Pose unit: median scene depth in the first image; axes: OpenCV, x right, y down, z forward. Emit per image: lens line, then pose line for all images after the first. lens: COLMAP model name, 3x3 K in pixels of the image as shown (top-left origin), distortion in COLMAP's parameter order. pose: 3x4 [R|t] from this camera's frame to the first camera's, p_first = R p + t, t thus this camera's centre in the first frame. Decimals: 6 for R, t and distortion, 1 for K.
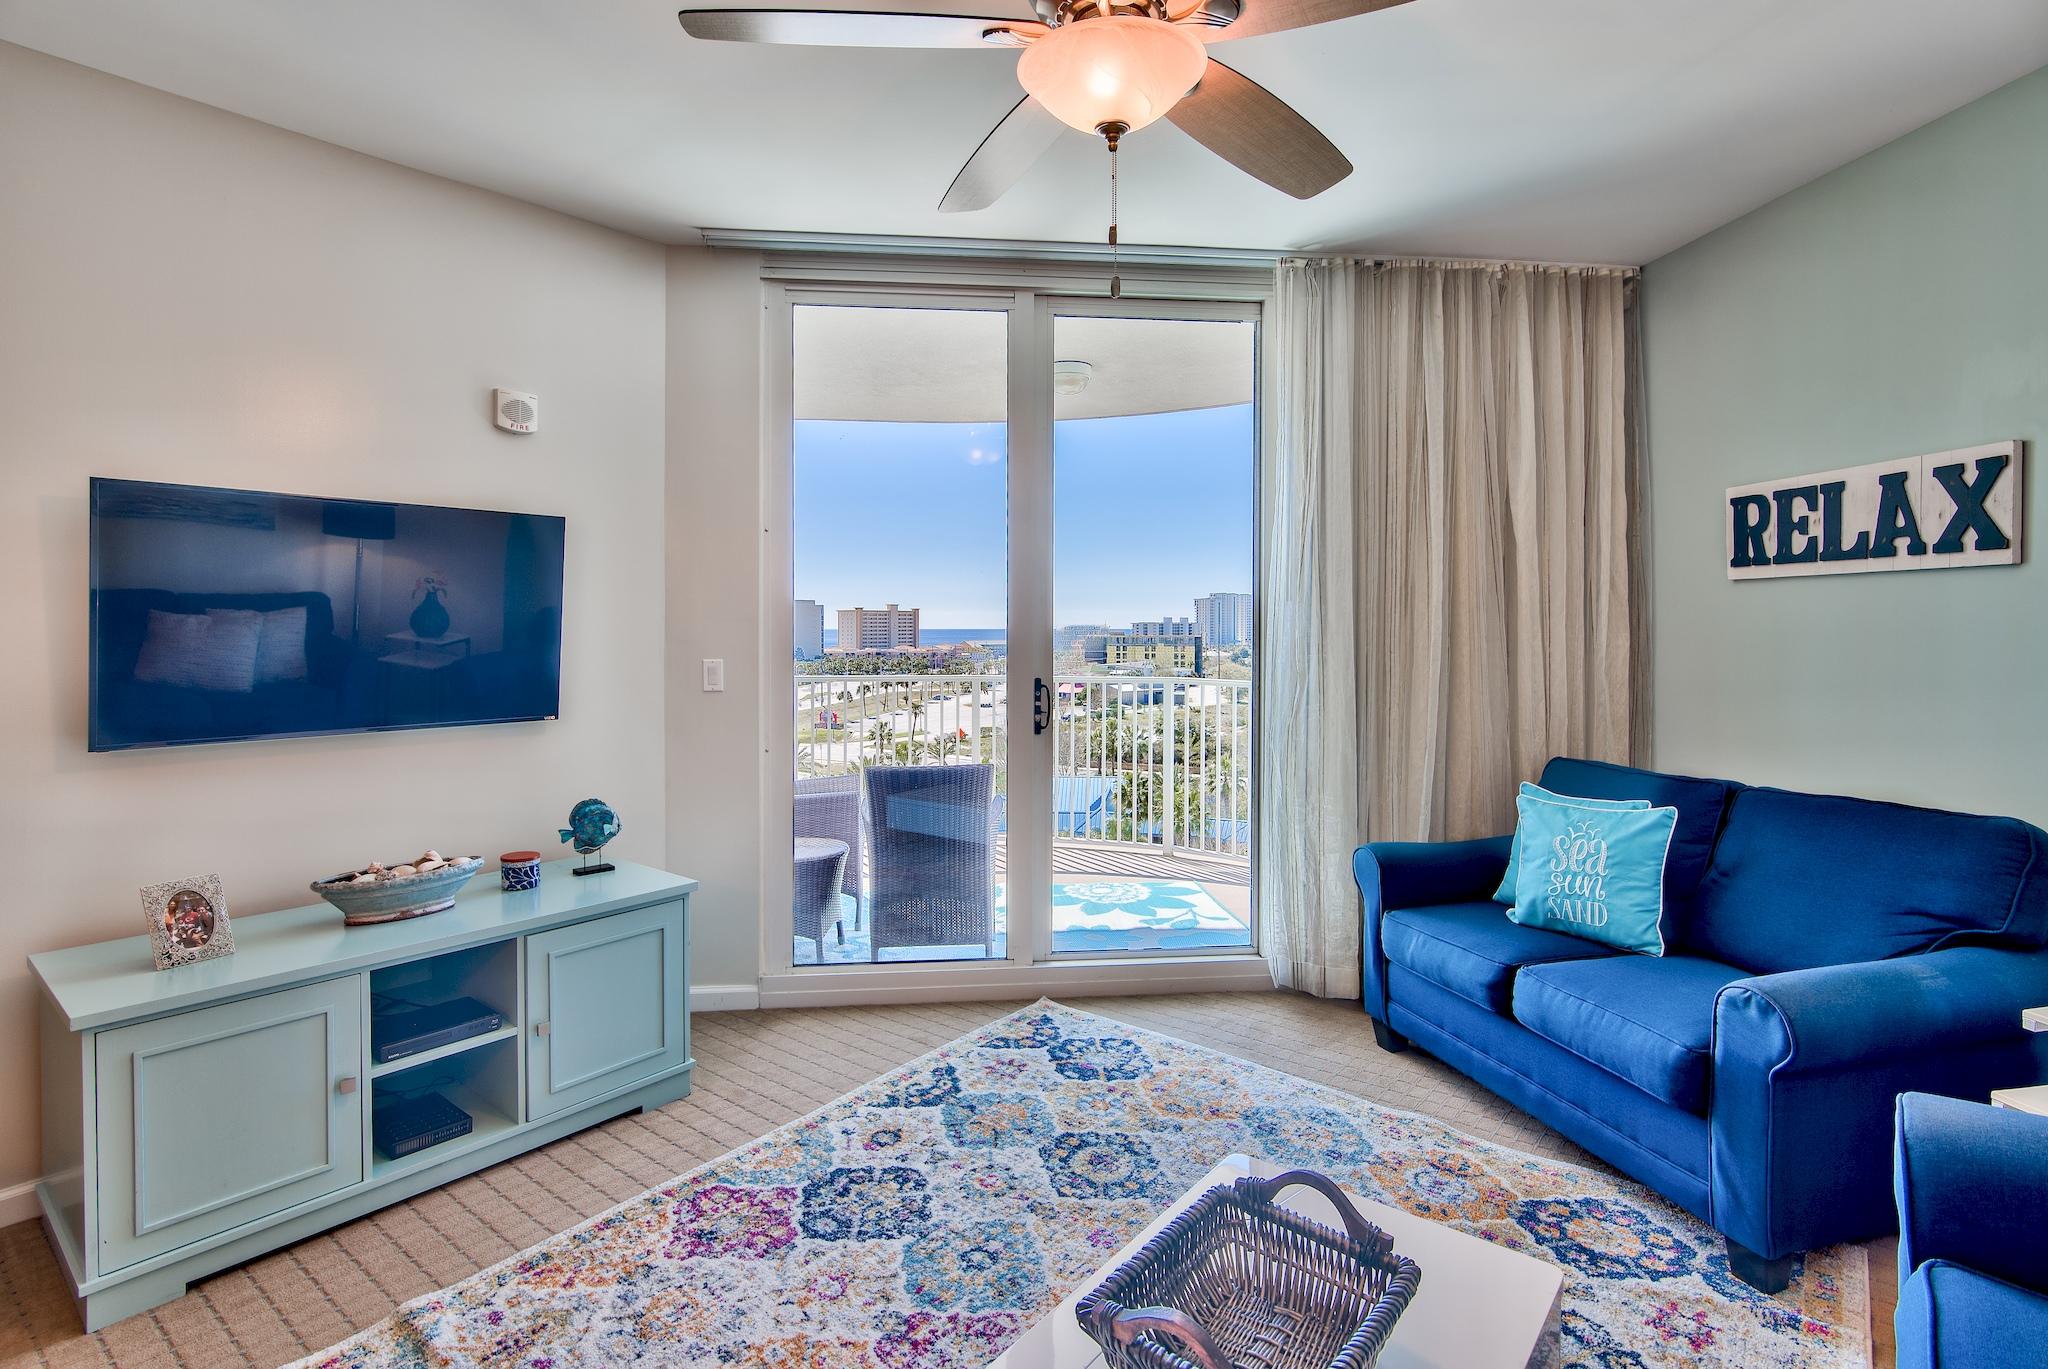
lens RADIAL K [[1026.3, 0, 1017.5], [0, 1026.3, 636.5], [0, 0, 1]] dist [-0.003665, -0.000281]
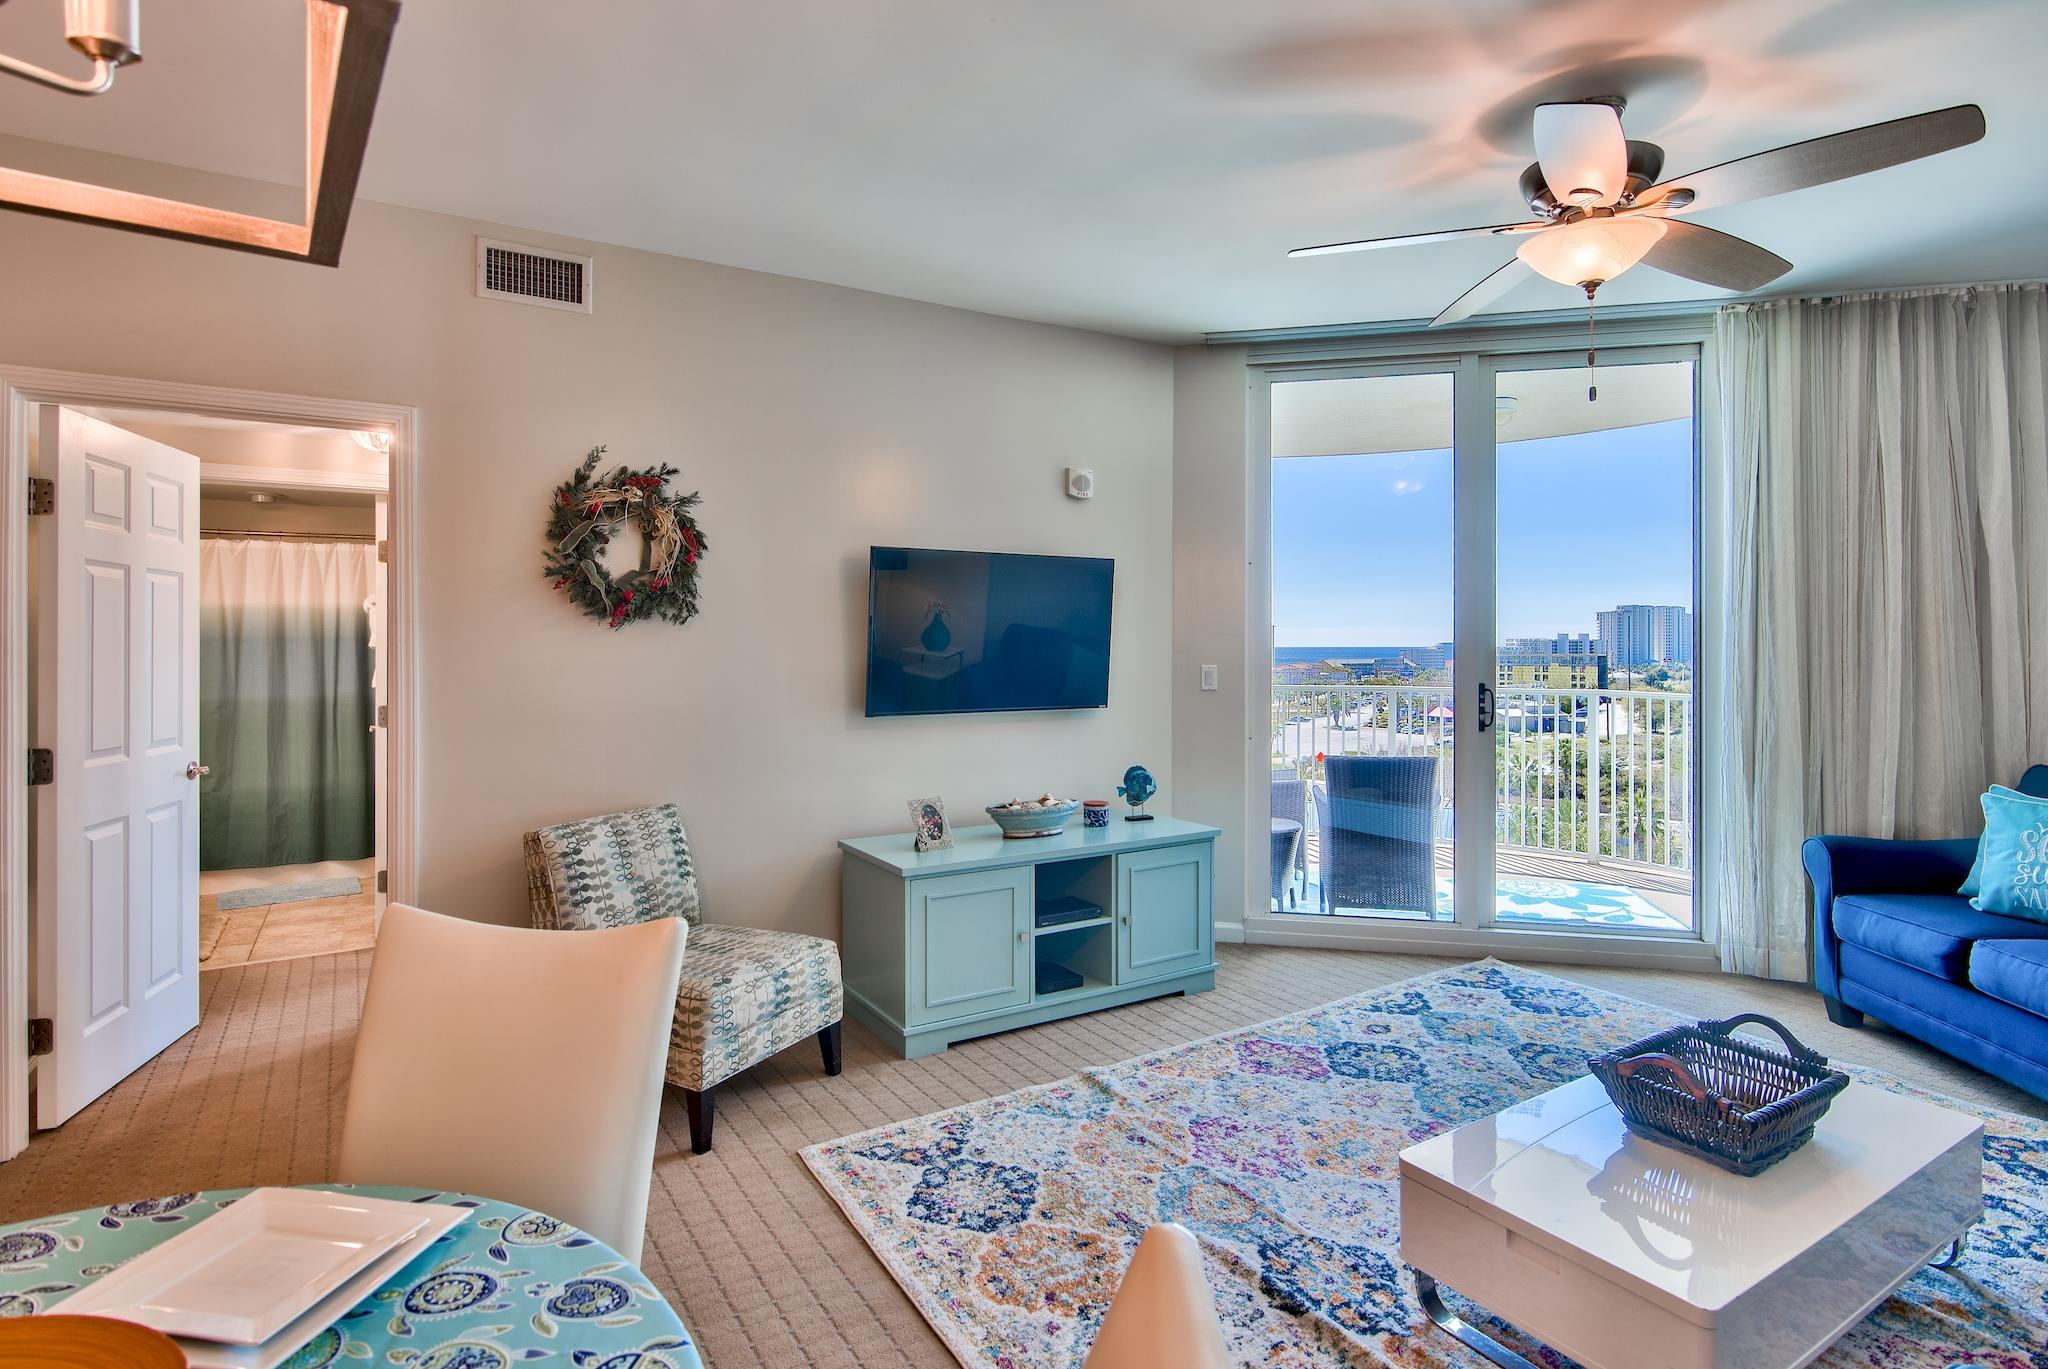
lens RADIAL K [[1050.9, 0, 1022.8], [0, 1050.9, 640.5], [0, 0, 1]] dist [-0.003725, 0.000400]
pose [[0.946159, -0.002445, -0.323694, -0.107887], [-0.001920, 0.999911, -0.013165, 0.010921], [0.323698, 0.013078, 0.946070, -0.368331]]
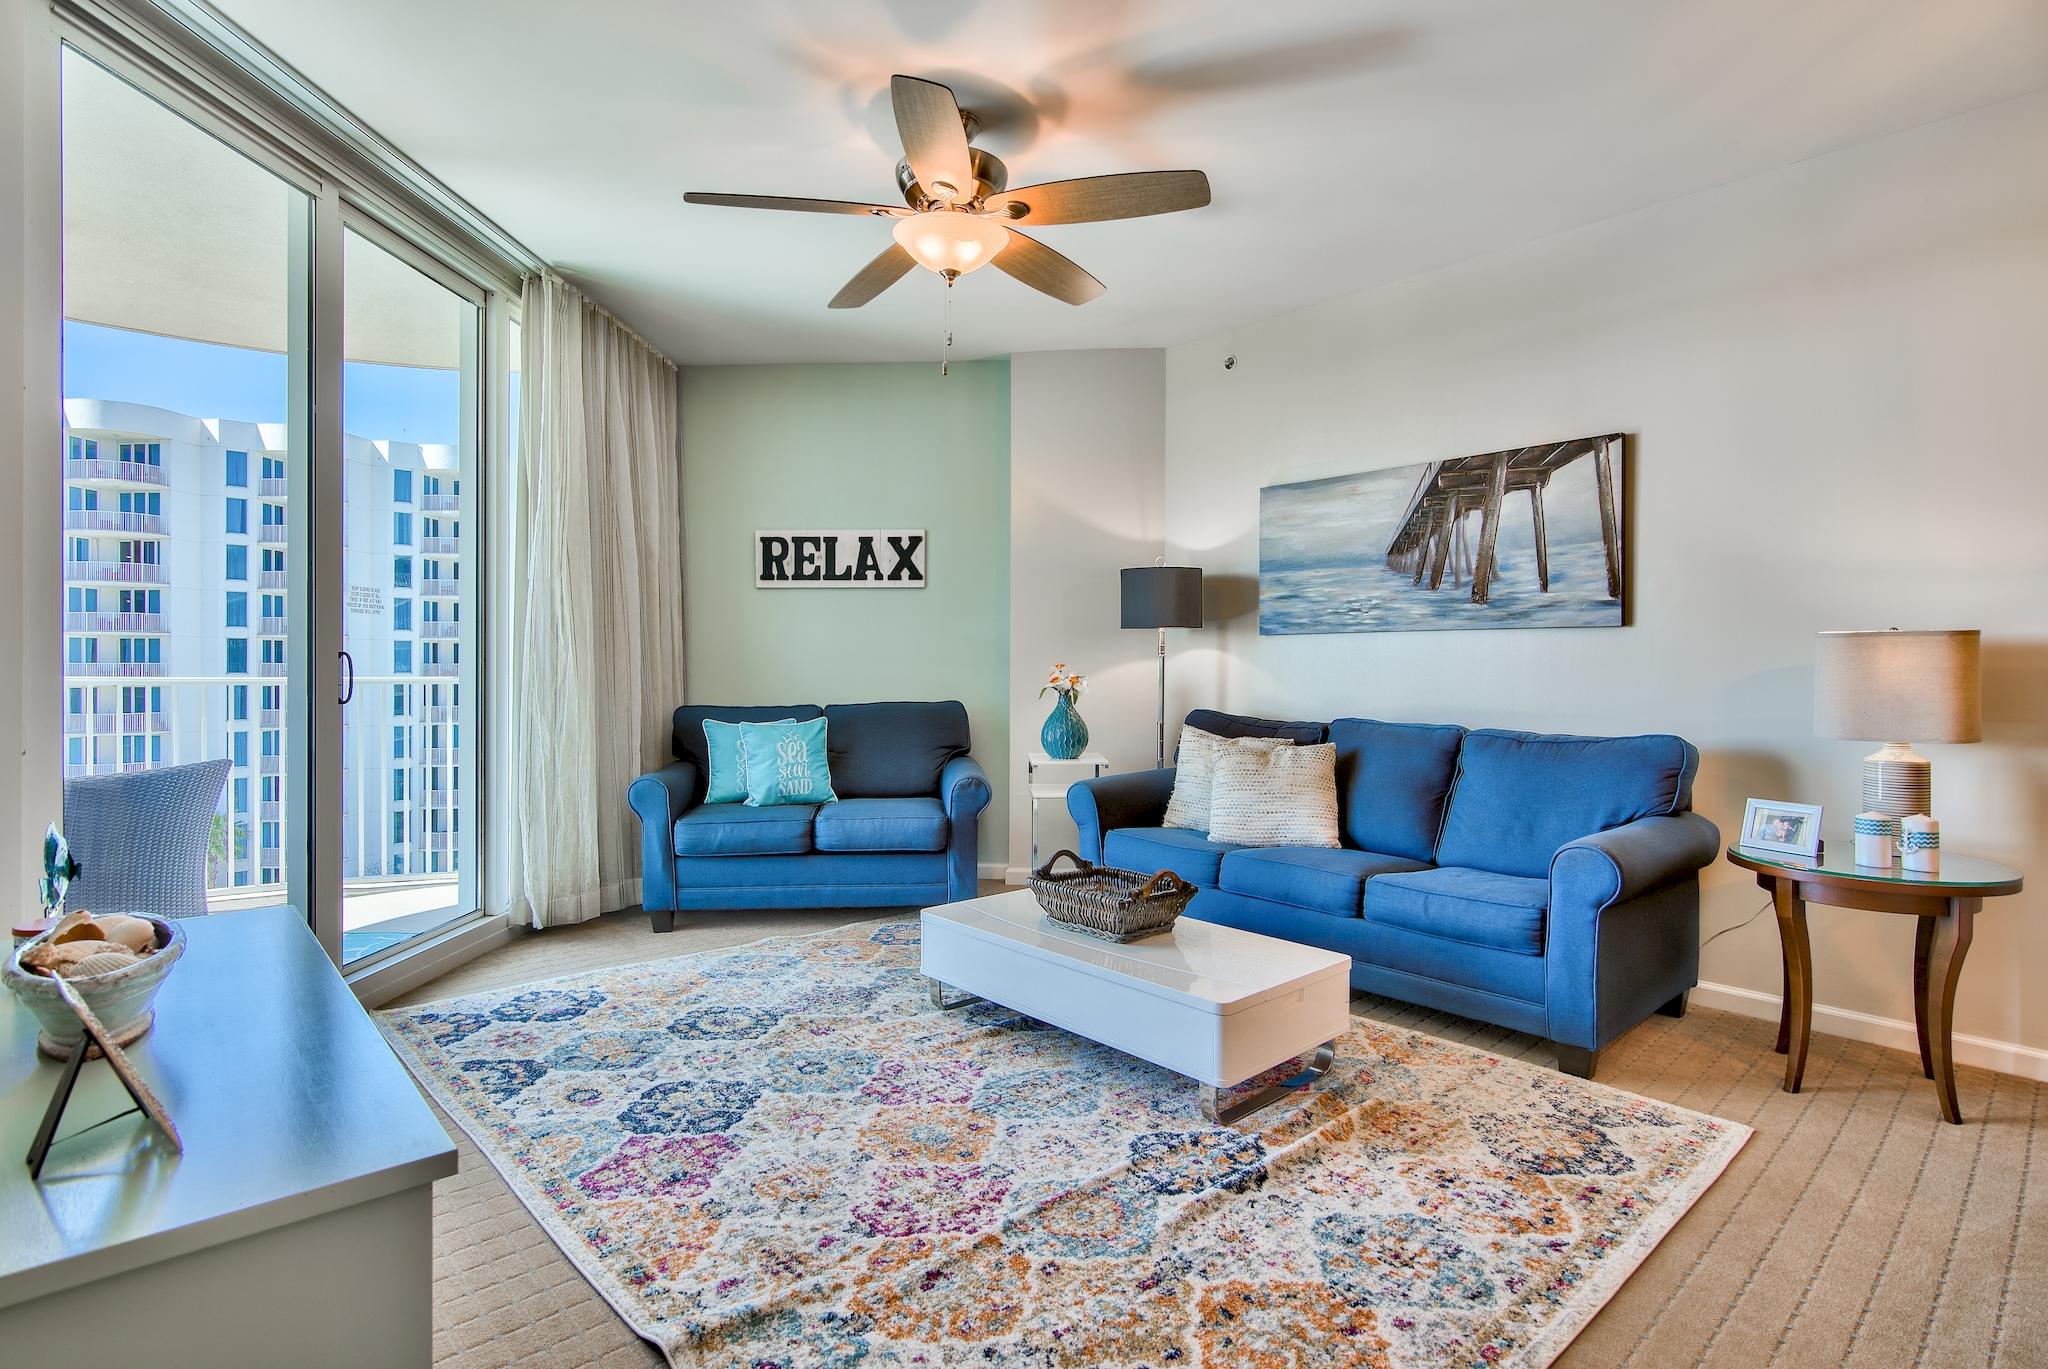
lens RADIAL K [[1004.9, 0, 1016.6], [0, 1004.9, 672.6], [0, 0, 1]] dist [0.000419, 0.000011]
pose [[0.153570, -0.009177, 0.988095, -0.877433], [0.007696, 0.999938, 0.008091, 0.074819], [-0.988108, 0.006362, 0.153631, 0.393172]]
